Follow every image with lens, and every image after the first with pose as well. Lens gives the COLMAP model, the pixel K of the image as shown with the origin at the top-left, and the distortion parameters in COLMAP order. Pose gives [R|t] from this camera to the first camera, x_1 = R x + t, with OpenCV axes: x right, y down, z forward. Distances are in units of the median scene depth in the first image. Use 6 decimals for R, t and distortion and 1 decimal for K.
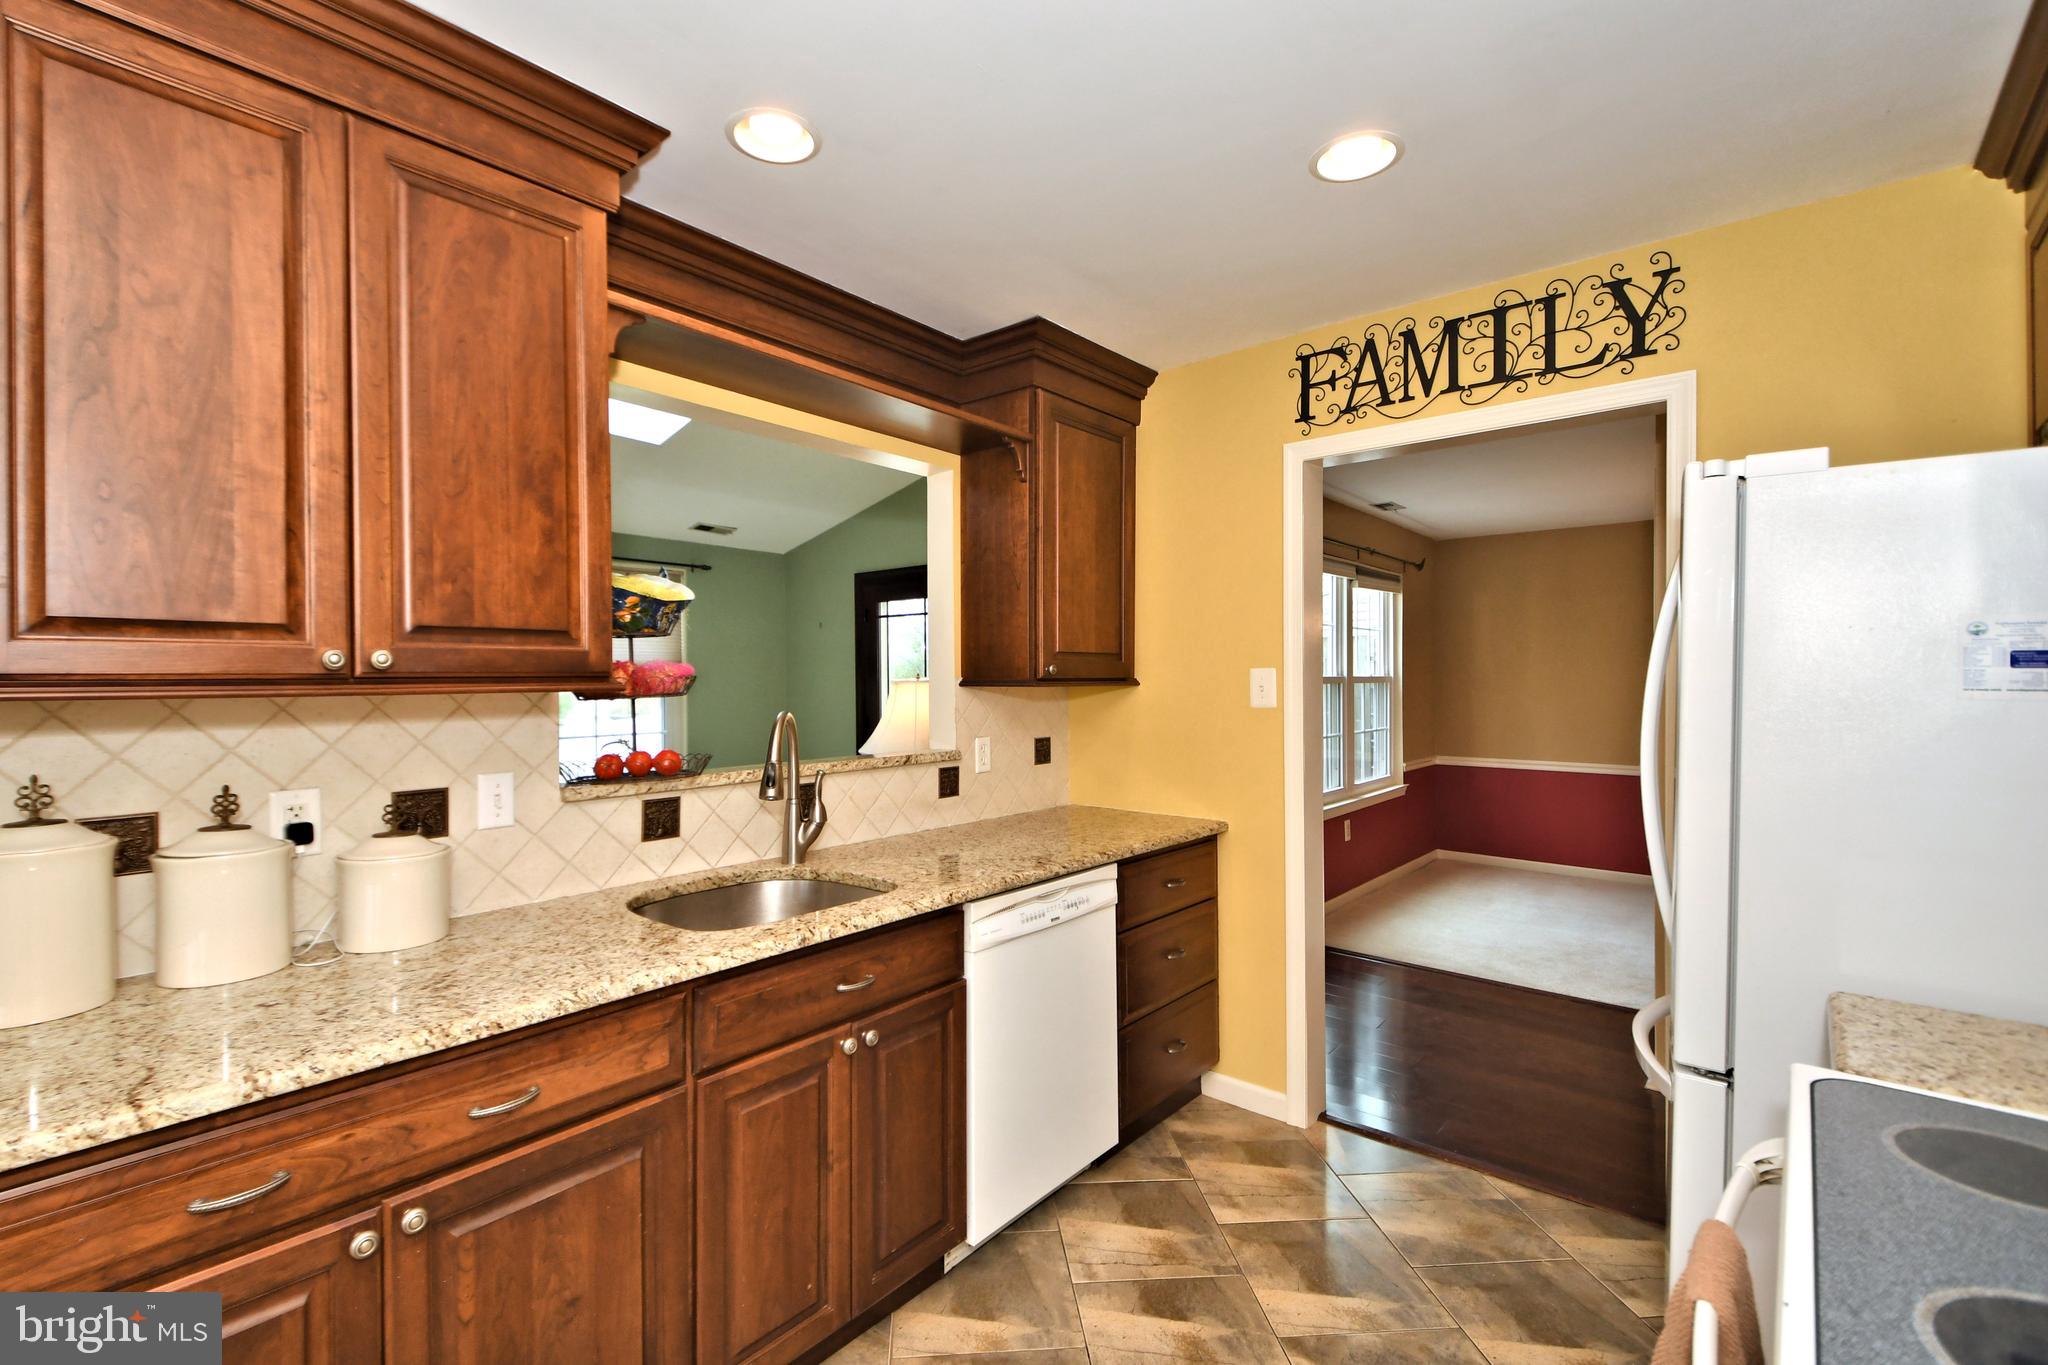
lens RADIAL K [[906.3, 0, 1018.4], [0, 906.3, 689.6], [0, 0, 1]] dist [0.016962, -0.014515]
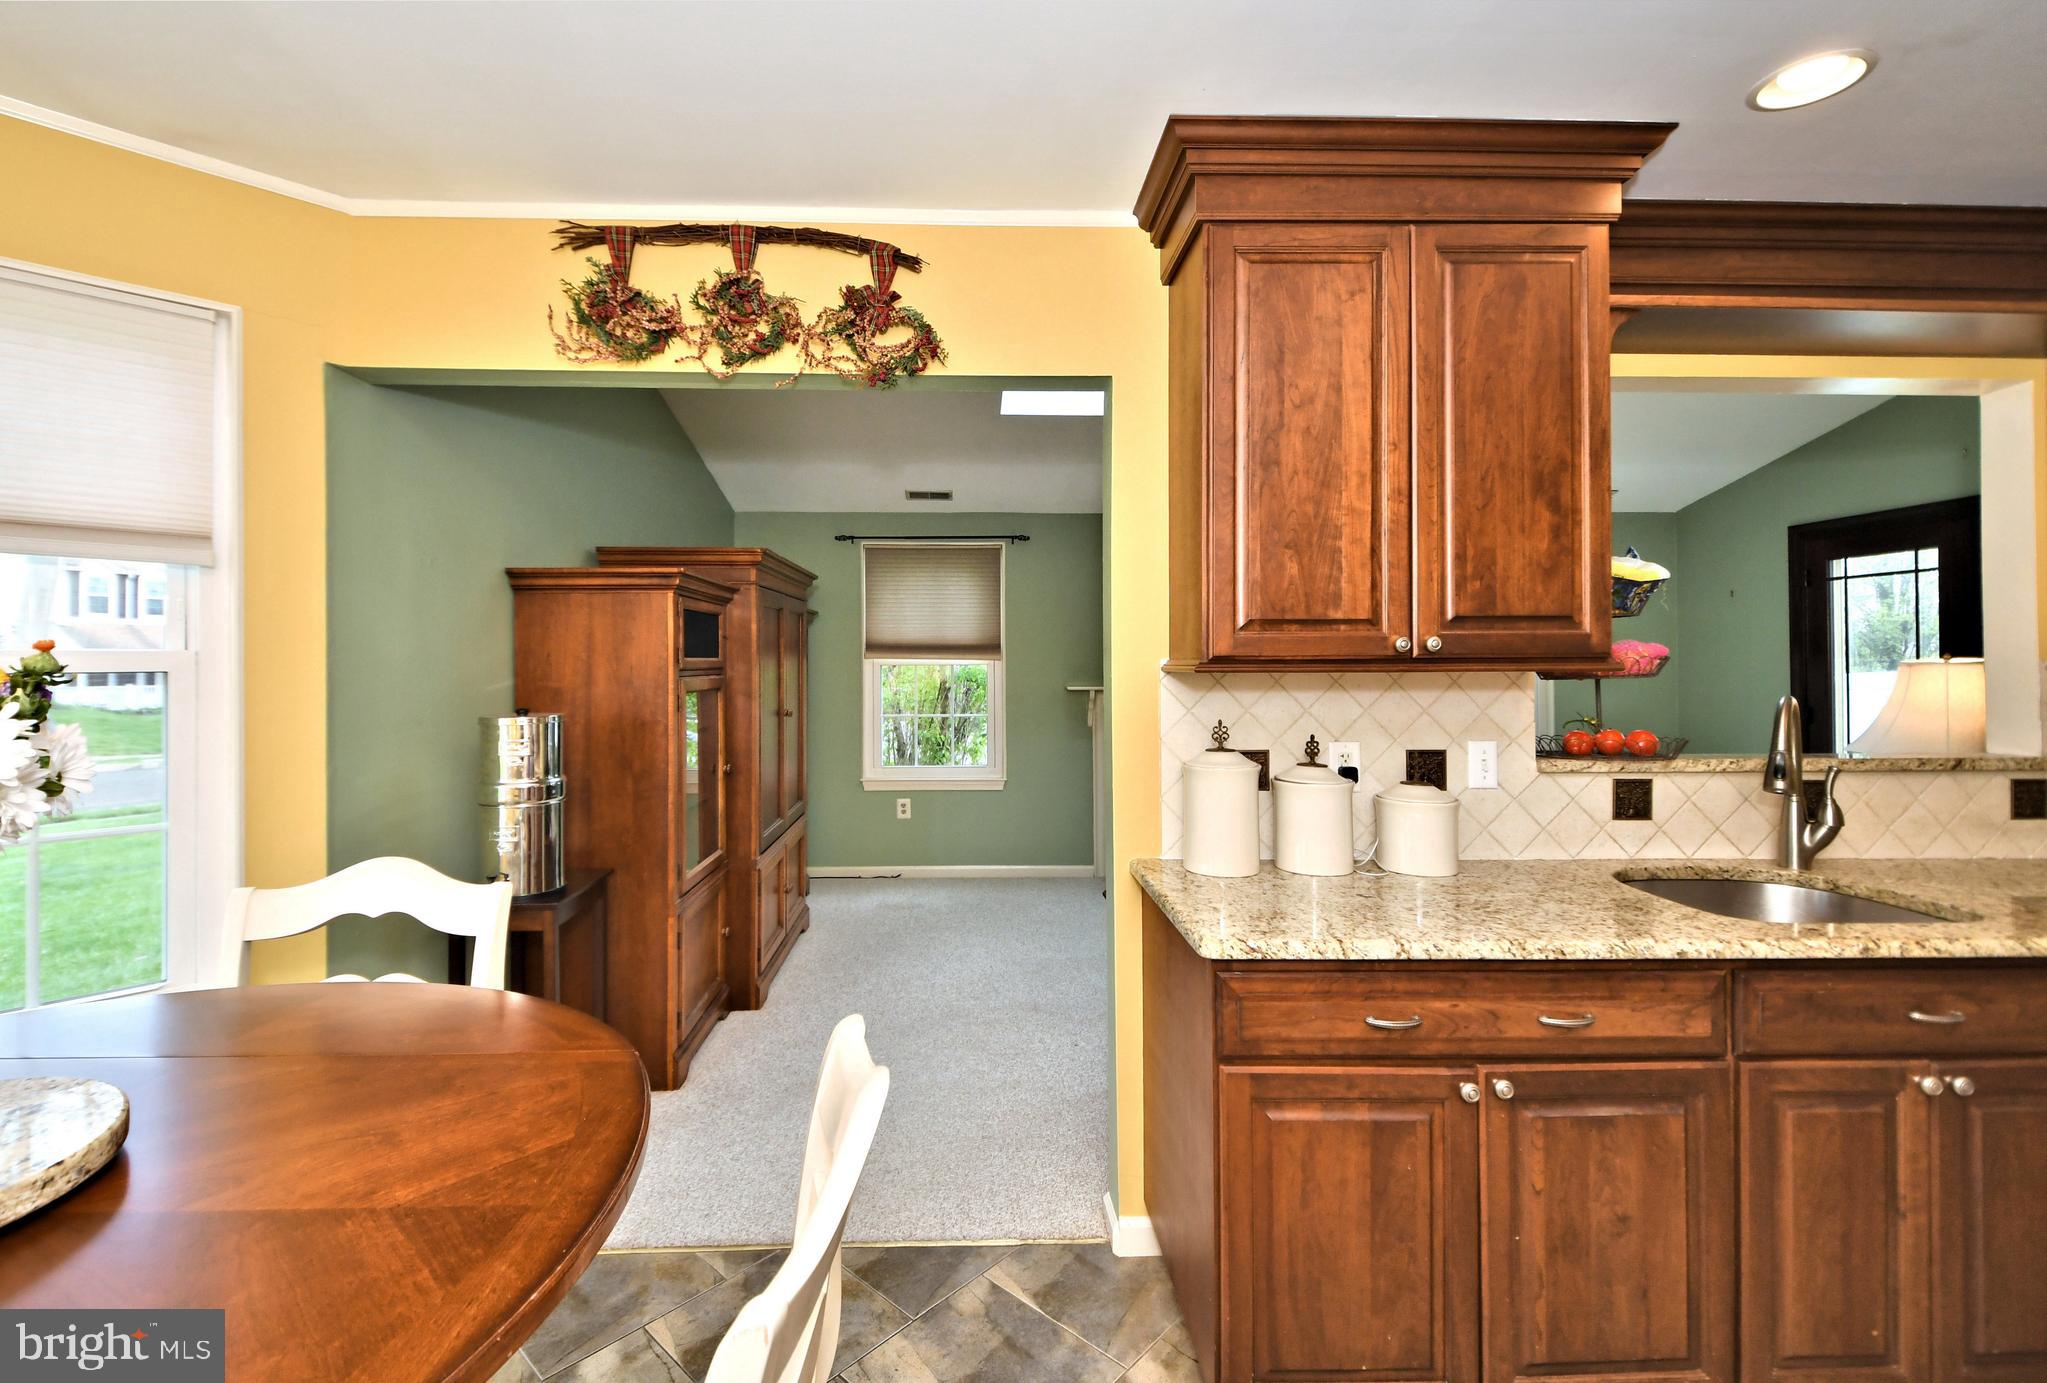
lens RADIAL K [[911.9, 0, 1023.1], [0, 911.9, 655.6], [0, 0, 1]] dist [0.019185, -0.011047]
pose [[0.655585, 0.001212, -0.755120, -0.090025], [-0.011585, 0.999897, -0.008452, 0.000230], [0.755032, 0.014289, 0.655532, -0.224970]]
